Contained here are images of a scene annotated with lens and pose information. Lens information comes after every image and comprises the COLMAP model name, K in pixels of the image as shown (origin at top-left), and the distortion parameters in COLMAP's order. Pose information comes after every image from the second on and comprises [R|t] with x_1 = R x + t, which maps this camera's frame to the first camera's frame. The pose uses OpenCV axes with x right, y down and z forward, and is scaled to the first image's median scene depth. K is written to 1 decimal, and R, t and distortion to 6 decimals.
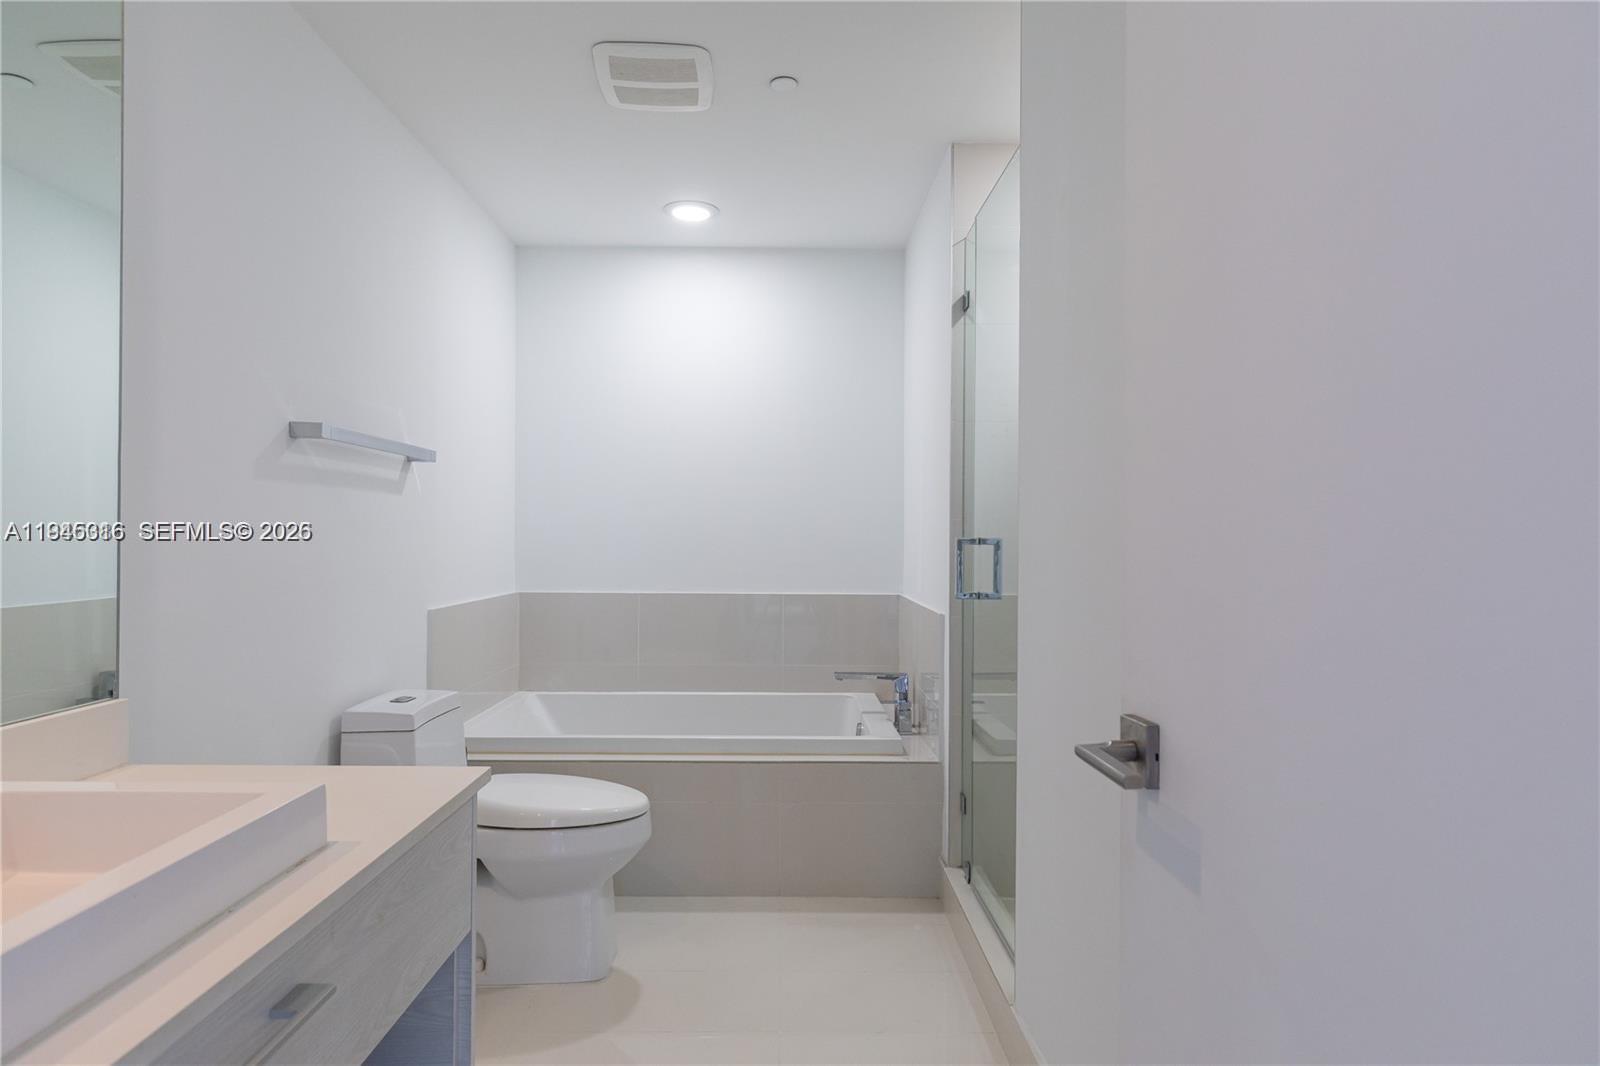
lens RADIAL K [[945.6, 0, 800.5], [0, 945.6, 561.9], [0, 0, 1]] dist [0.001311, -0.000865]
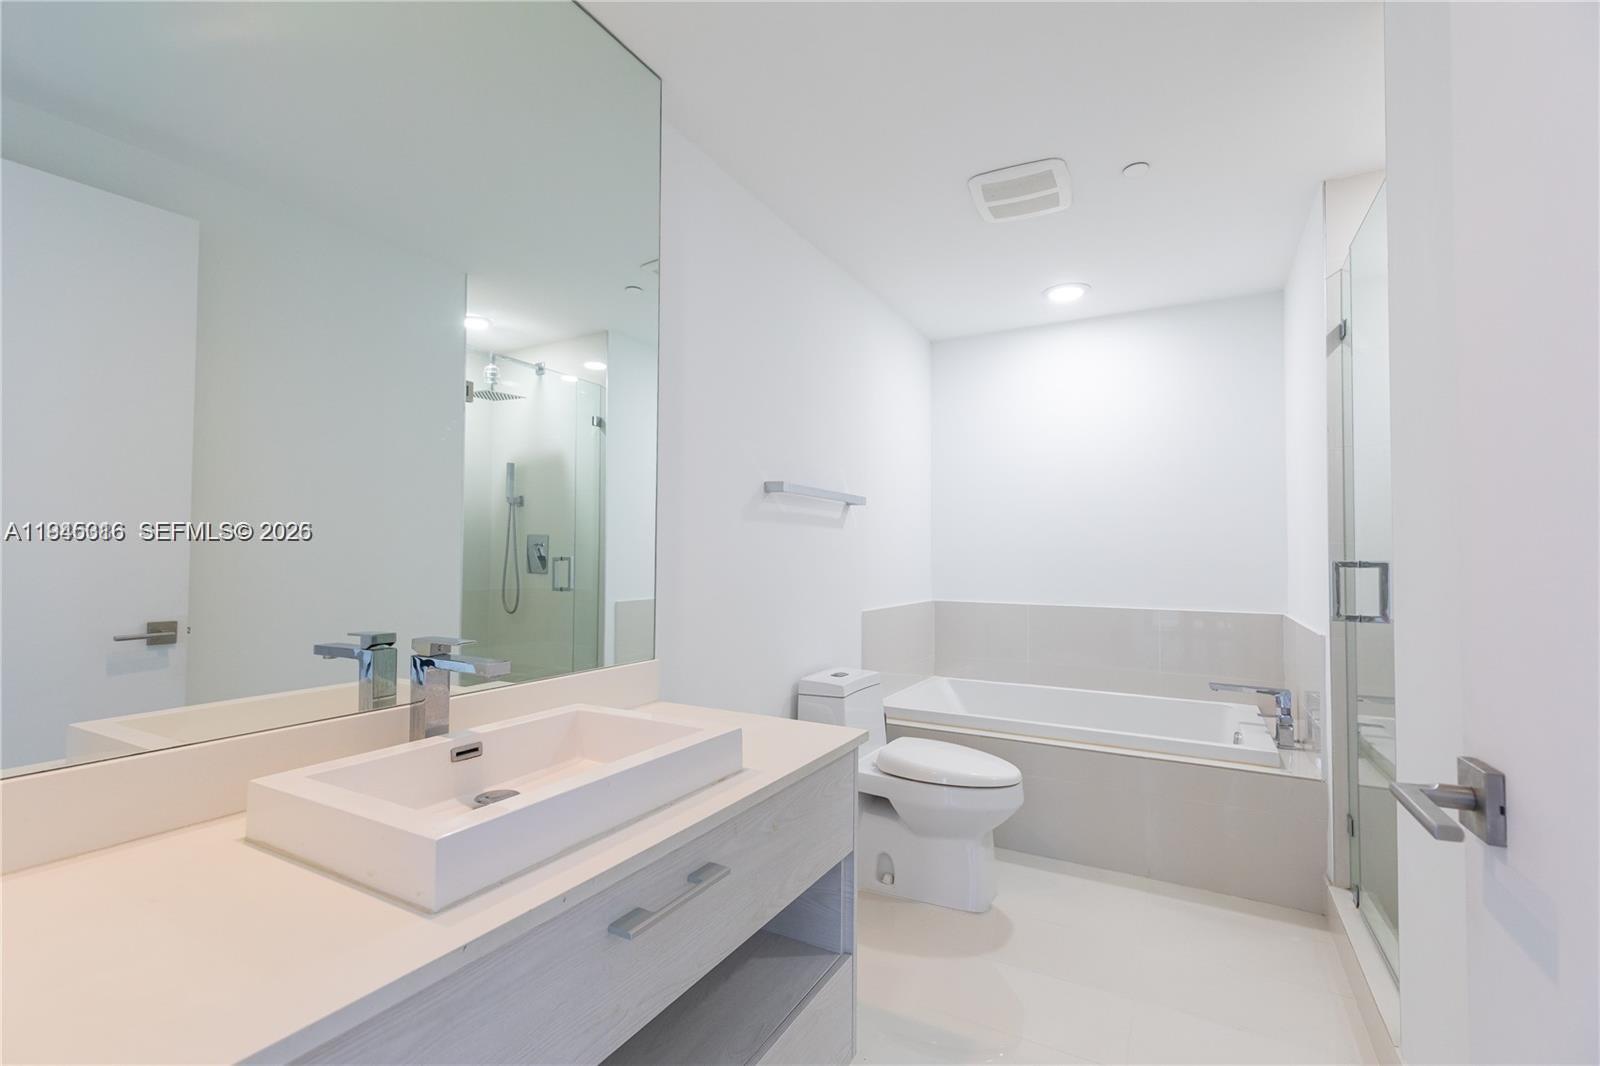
lens RADIAL K [[724.7, 0, 782.7], [0, 724.7, 553.7], [0, 0, 1]] dist [0.006998, -0.001811]
pose [[0.863148, -0.001741, -0.504948, 0.048048], [-0.015308, 0.999444, -0.029614, -0.000831], [0.504719, 0.033291, 0.862642, 0.022920]]
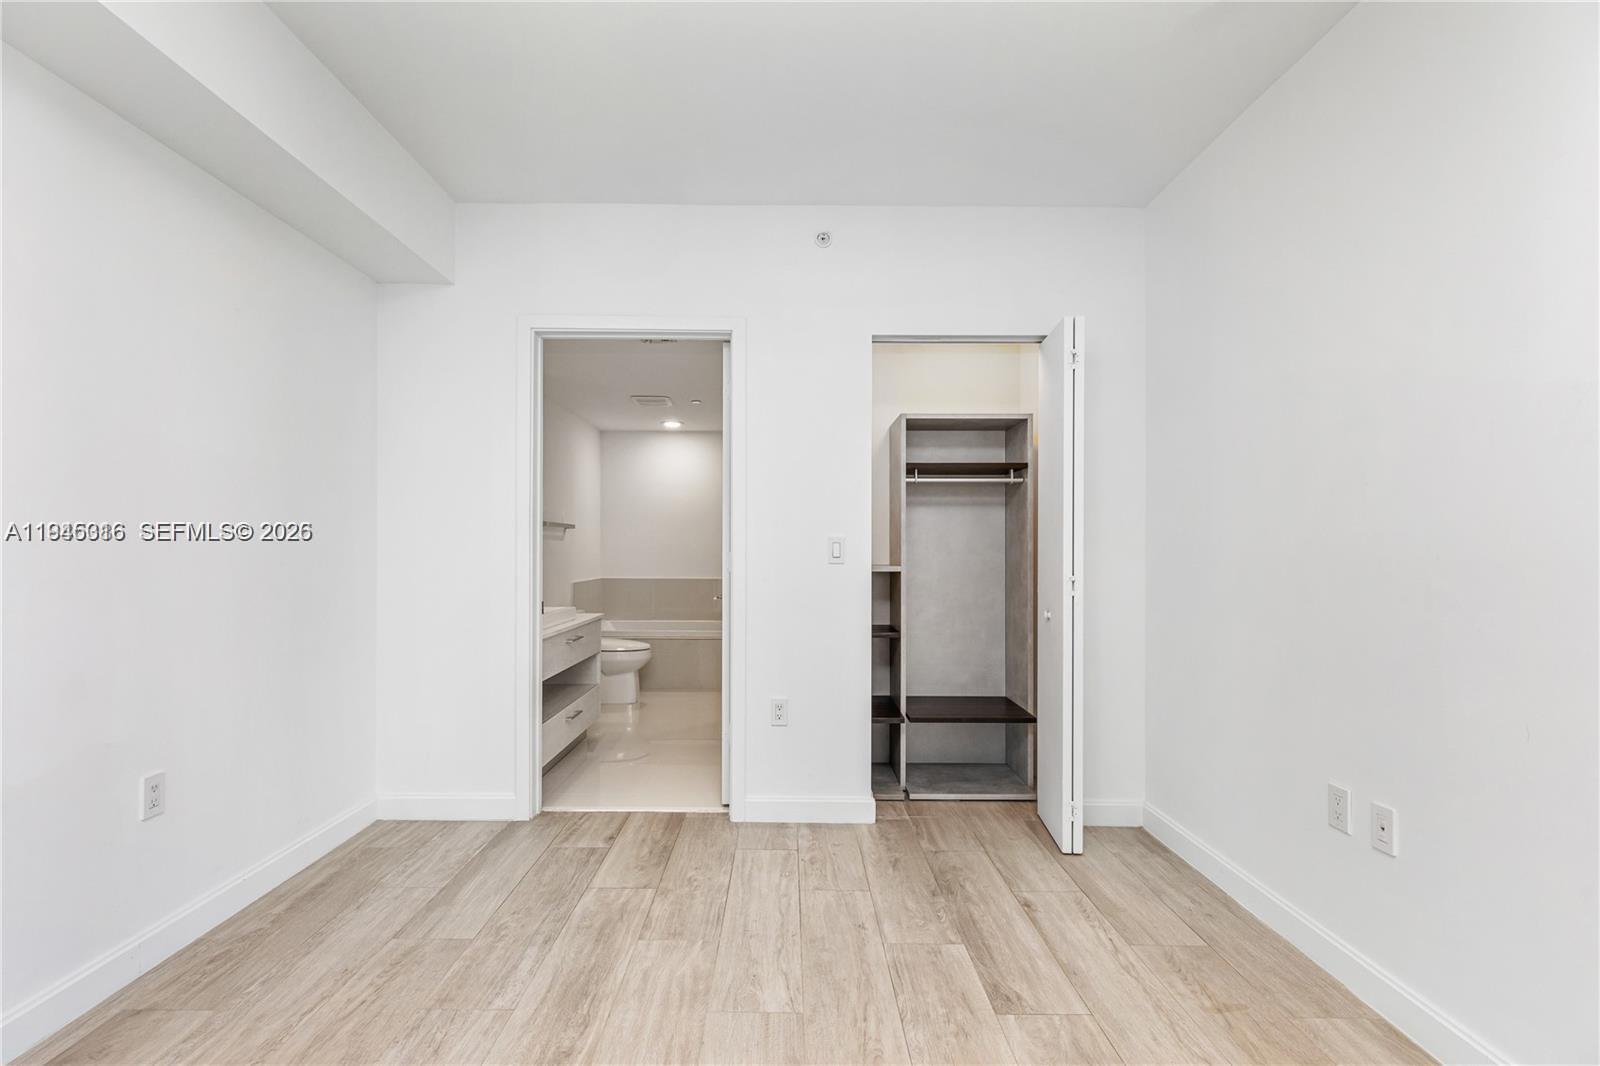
lens RADIAL K [[726.8, 0, 788.7], [0, 726.8, 548.2], [0, 0, 1]] dist [0.002539, -0.000056]
pose [[0.999864, 0.002657, -0.016284, 0.291121], [-0.003122, 0.999585, -0.028628, 0.010951], [0.016201, 0.028675, 0.999457, -1.175119]]
